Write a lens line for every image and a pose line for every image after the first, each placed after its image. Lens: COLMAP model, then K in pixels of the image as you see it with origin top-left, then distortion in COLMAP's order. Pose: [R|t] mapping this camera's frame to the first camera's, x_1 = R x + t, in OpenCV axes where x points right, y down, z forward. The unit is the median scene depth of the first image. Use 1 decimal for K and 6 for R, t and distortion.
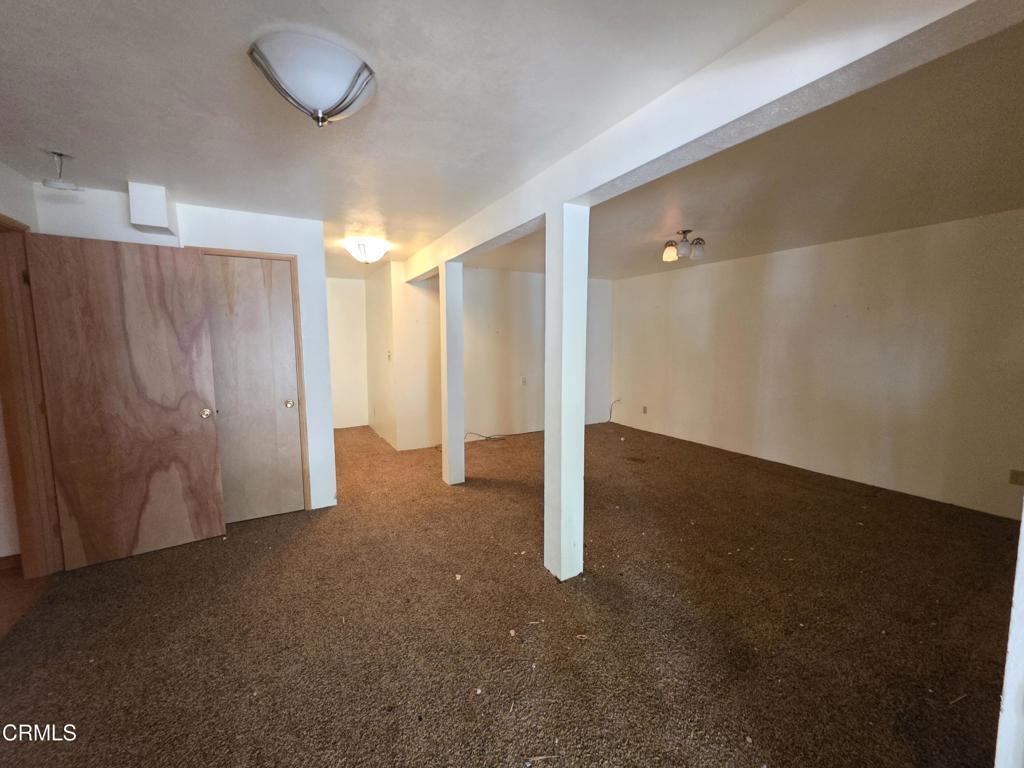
lens RADIAL K [[408.9, 0, 509.1], [0, 408.9, 384.4], [0, 0, 1]] dist [0.004075, 0.000094]
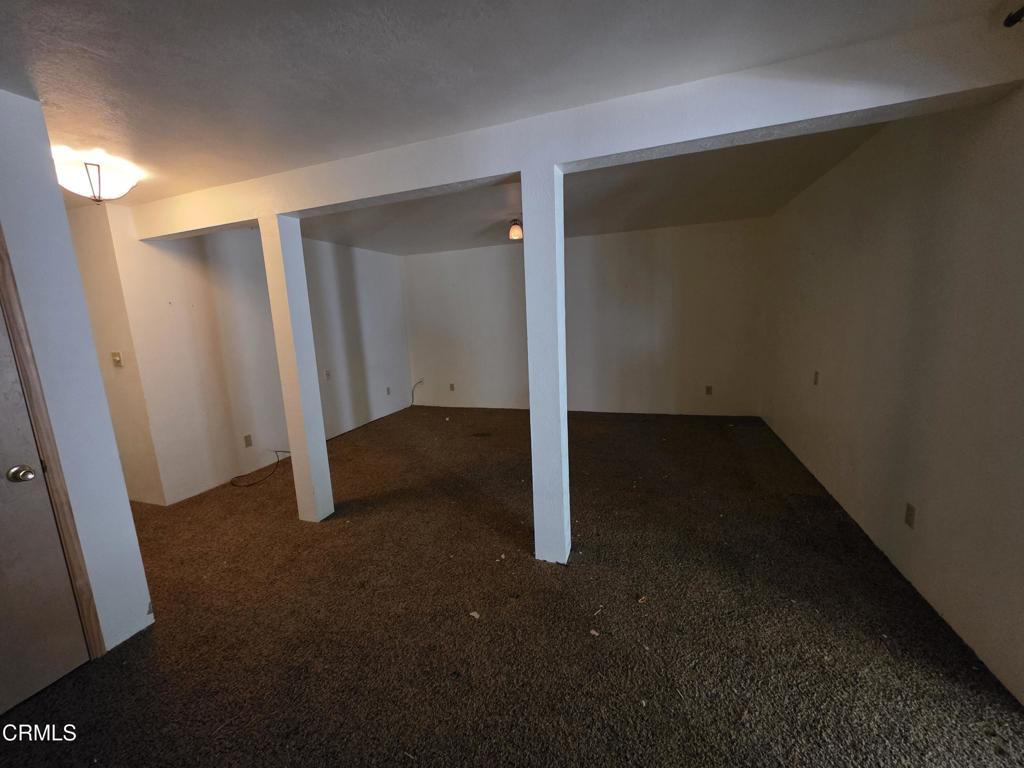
lens RADIAL K [[408.9, 0, 511.2], [0, 408.9, 382.4], [0, 0, 1]] dist [0.004075, 0.000094]
pose [[0.755882, -0.144000, 0.638675, -0.344691], [0.116824, 0.989522, 0.084840, -0.030890], [-0.644200, 0.010484, 0.764785, 0.214912]]
